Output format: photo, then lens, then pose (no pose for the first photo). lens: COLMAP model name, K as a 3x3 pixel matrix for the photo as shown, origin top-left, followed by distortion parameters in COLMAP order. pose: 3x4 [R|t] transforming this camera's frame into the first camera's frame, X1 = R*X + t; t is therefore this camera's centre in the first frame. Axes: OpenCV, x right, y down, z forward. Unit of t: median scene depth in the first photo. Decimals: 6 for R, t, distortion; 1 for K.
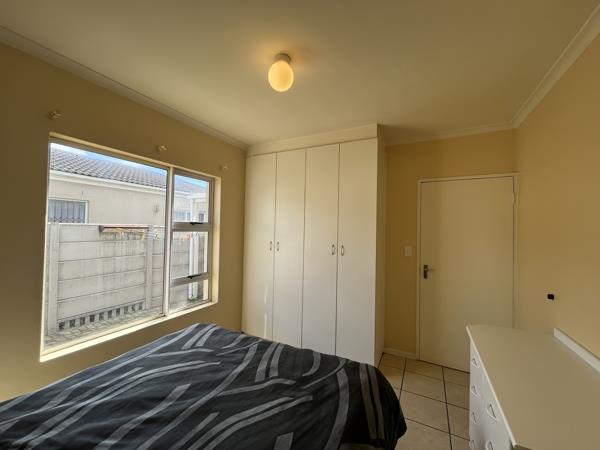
lens RADIAL K [[242.9, 0, 298.5], [0, 242.9, 225.5], [0, 0, 1]] dist [0.003190, 0.000415]
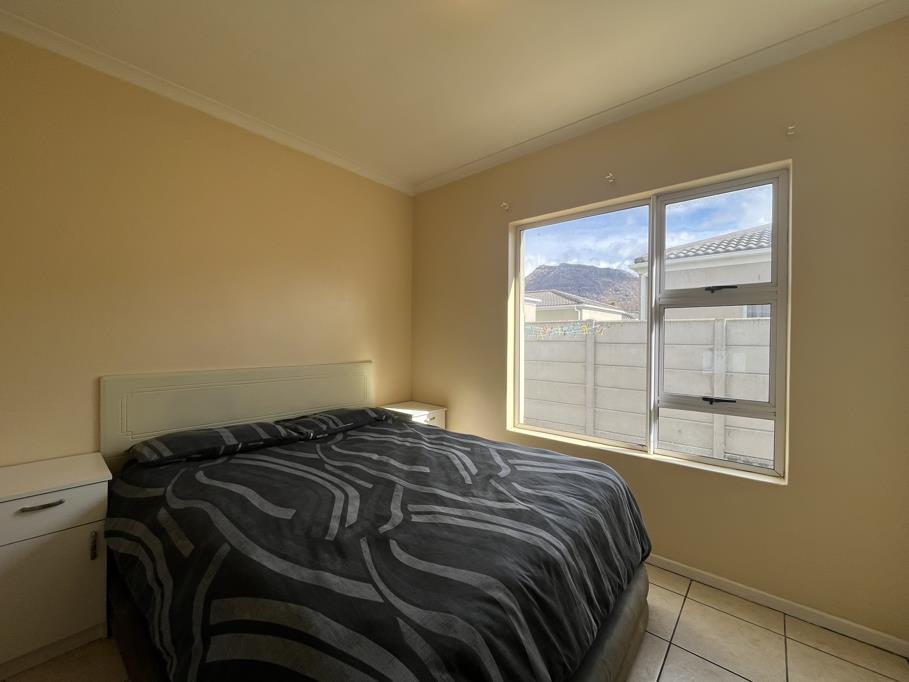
lens RADIAL K [[367.9, 0, 452.2], [0, 367.9, 340.1], [0, 0, 1]] dist [0.003190, 0.000415]
pose [[-0.230448, -0.017128, -0.972934, 0.650402], [0.005556, 0.999806, -0.018917, 0.169793], [0.973069, -0.009765, -0.230308, 1.112107]]
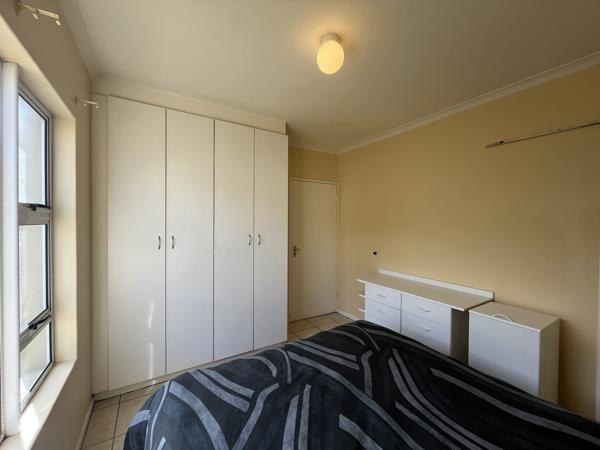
lens RADIAL K [[242.9, 0, 299.6], [0, 242.9, 223.5], [0, 0, 1]] dist [0.003190, 0.000415]
pose [[0.511214, -0.025128, 0.859086, -0.951744], [-0.011954, 0.999268, 0.036342, -0.001183], [-0.859370, -0.028848, 0.510539, 0.583567]]
